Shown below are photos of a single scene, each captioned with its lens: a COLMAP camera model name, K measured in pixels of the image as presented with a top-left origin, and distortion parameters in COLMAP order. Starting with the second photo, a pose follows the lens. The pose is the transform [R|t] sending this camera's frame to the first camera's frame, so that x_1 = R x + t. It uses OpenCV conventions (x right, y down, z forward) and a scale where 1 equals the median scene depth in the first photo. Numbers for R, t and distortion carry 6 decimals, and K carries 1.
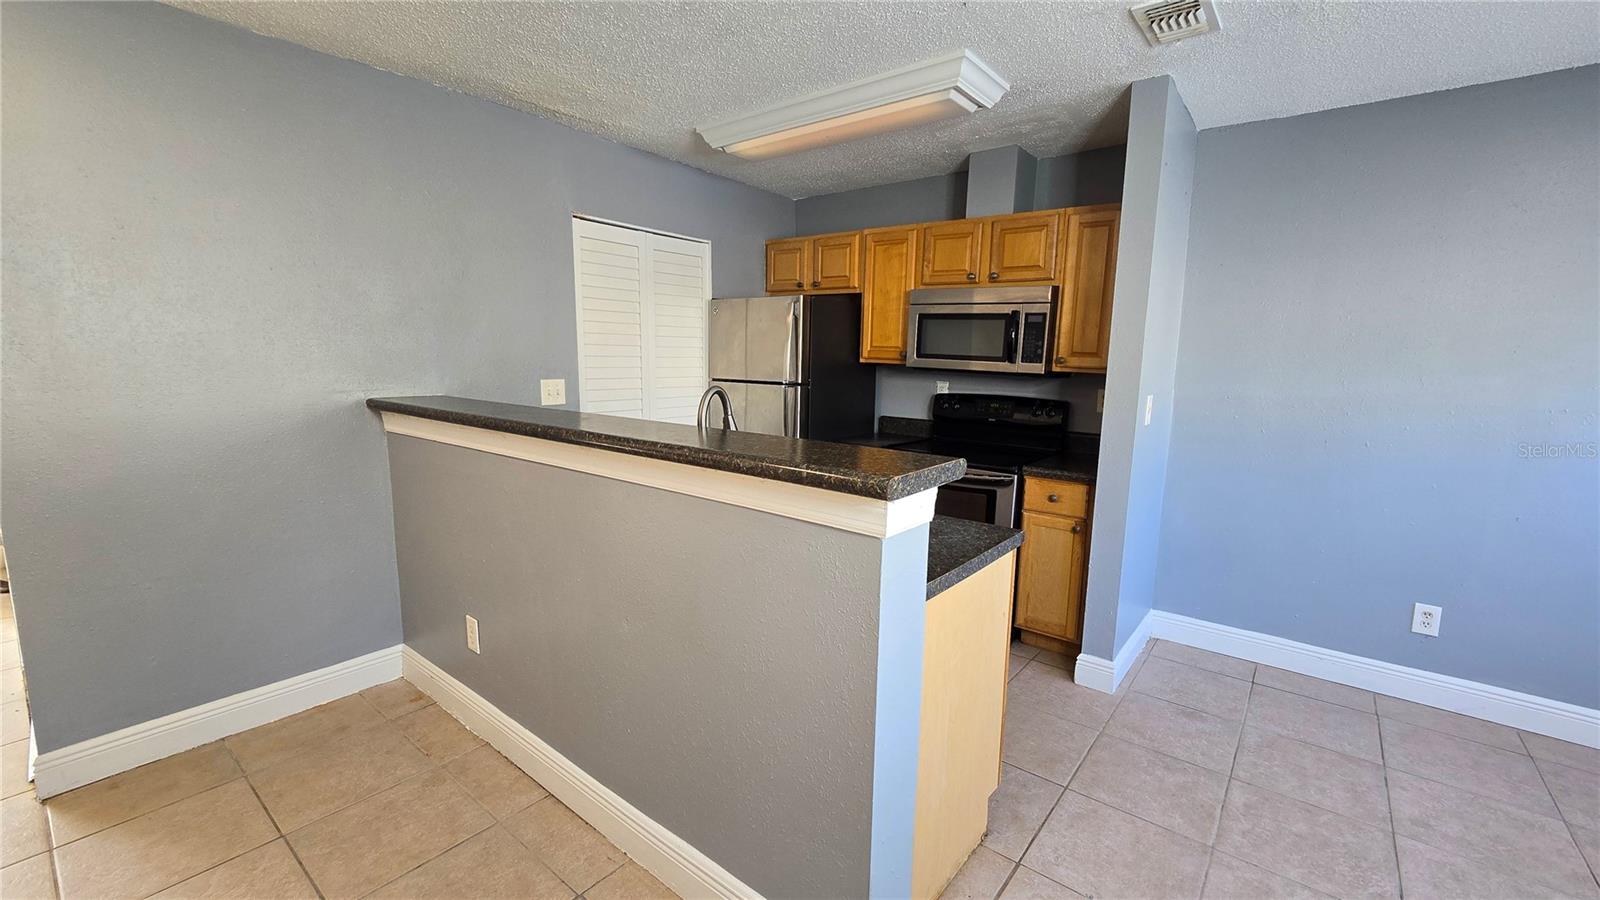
lens RADIAL K [[652.4, 0, 803.2], [0, 652.4, 461.3], [0, 0, 1]] dist [0.009754, 0.000104]
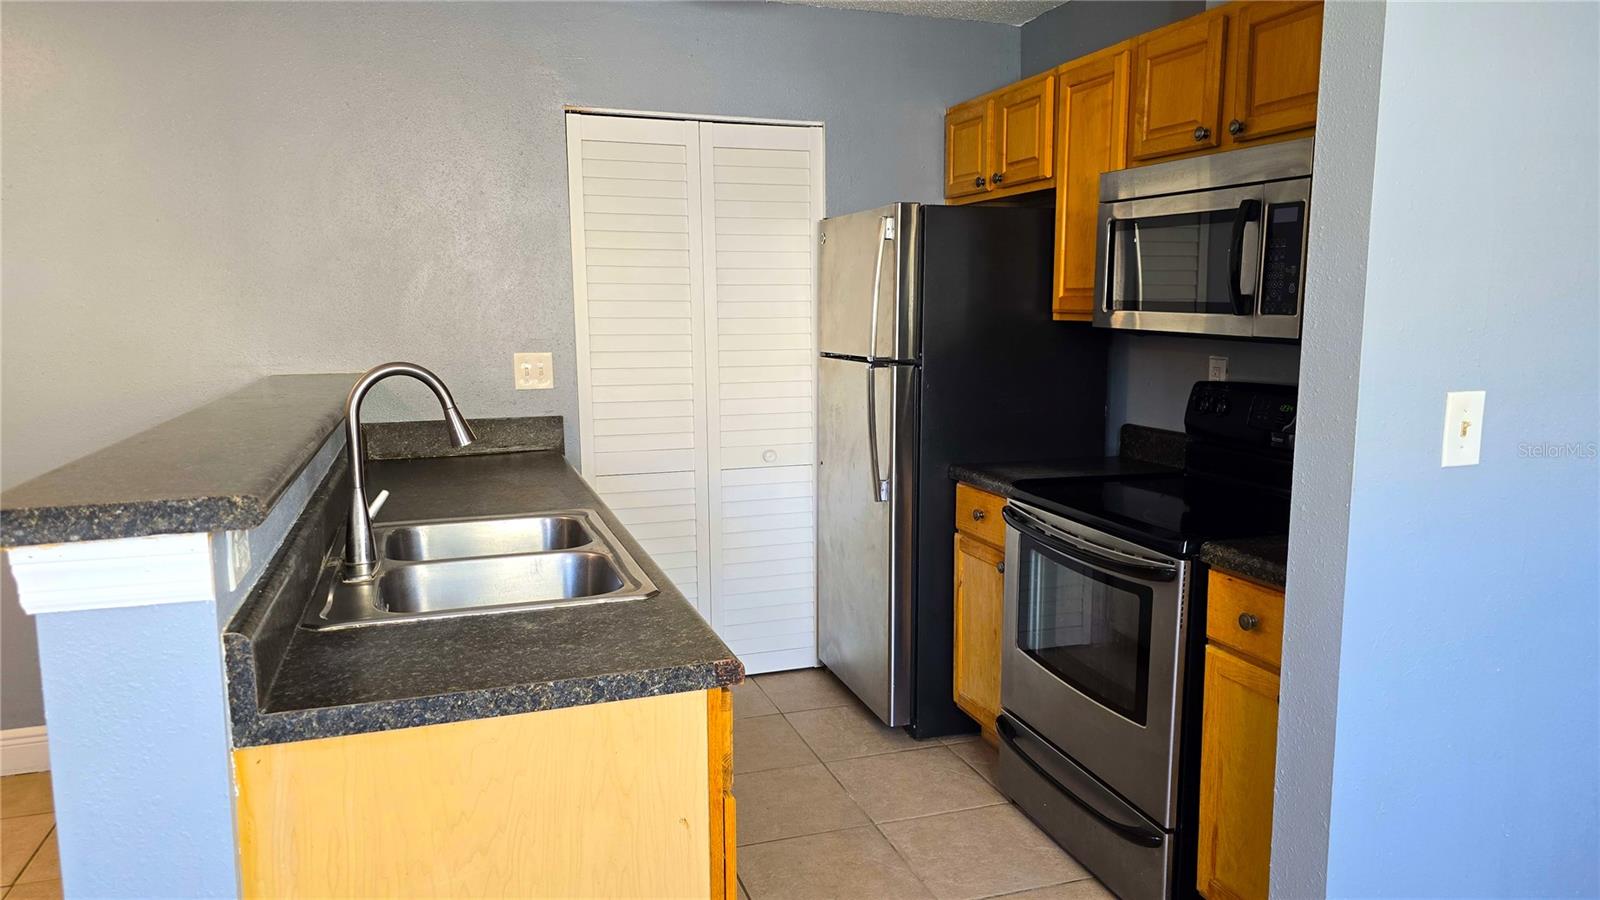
lens RADIAL K [[1075.0, 0, 798.3], [0, 1075.0, 464.4], [0, 0, 1]] dist [0.062012, -0.031381]
pose [[0.836998, 0.056347, -0.544297, 0.492722], [-0.068035, 0.997682, -0.001338, -0.025972], [0.542960, 0.038151, 0.838892, 0.206707]]
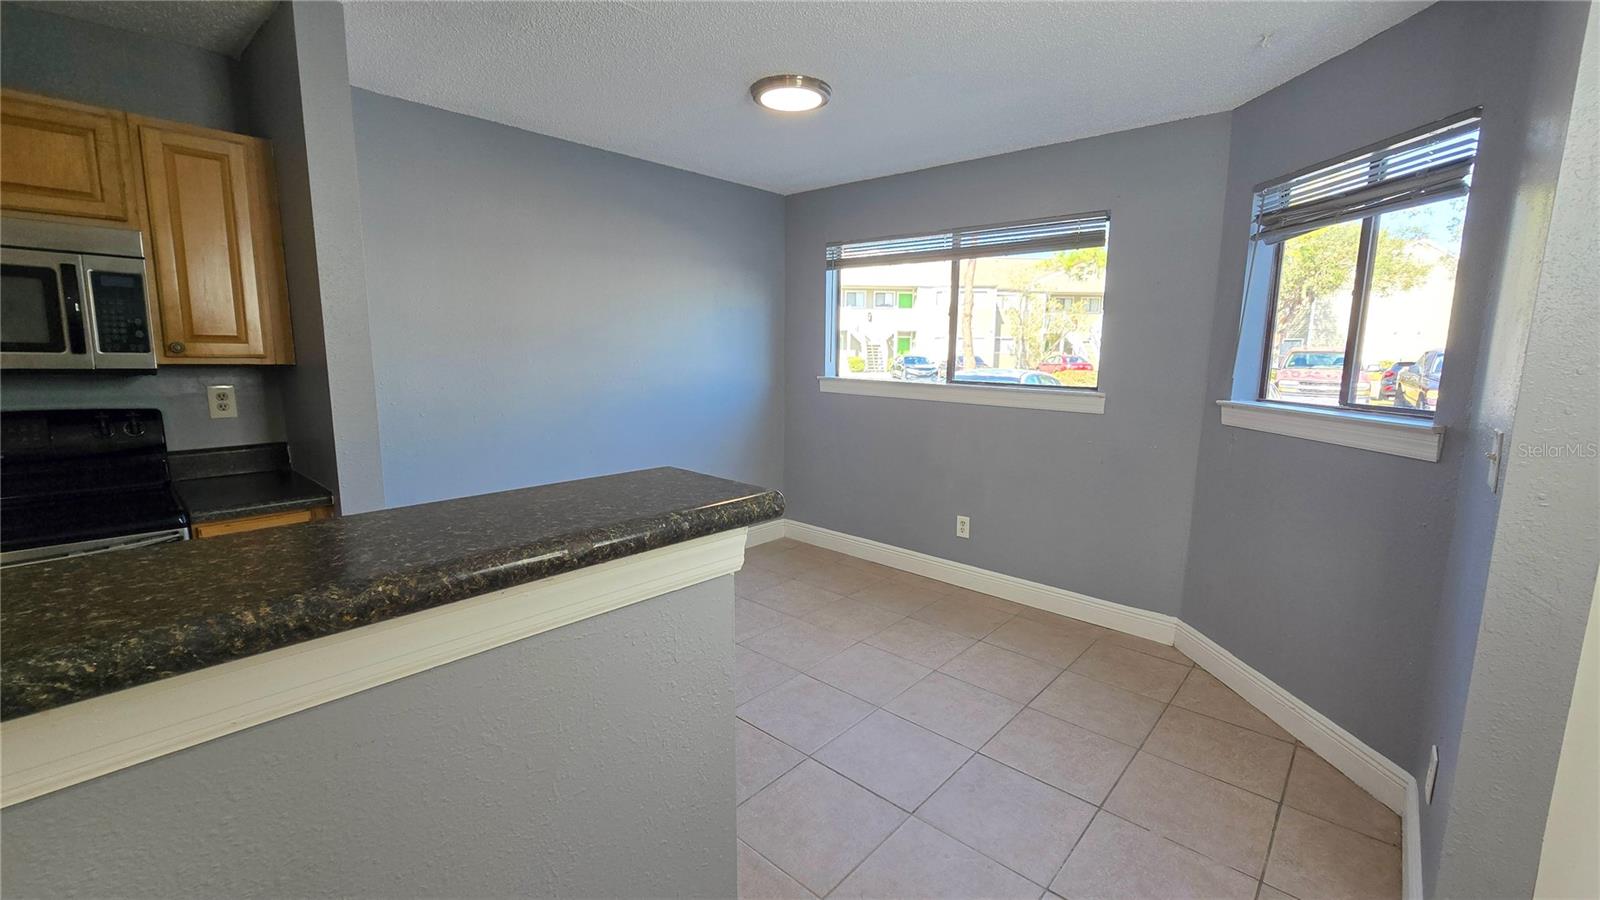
lens RADIAL K [[652.4, 0, 810.4], [0, 652.4, 441.9], [0, 0, 1]] dist [0.009754, 0.000104]
pose [[0.049806, -0.160870, 0.985718, -0.257541], [0.153720, 0.976418, 0.151585, -0.063081], [-0.986858, 0.143975, 0.073360, 0.324756]]
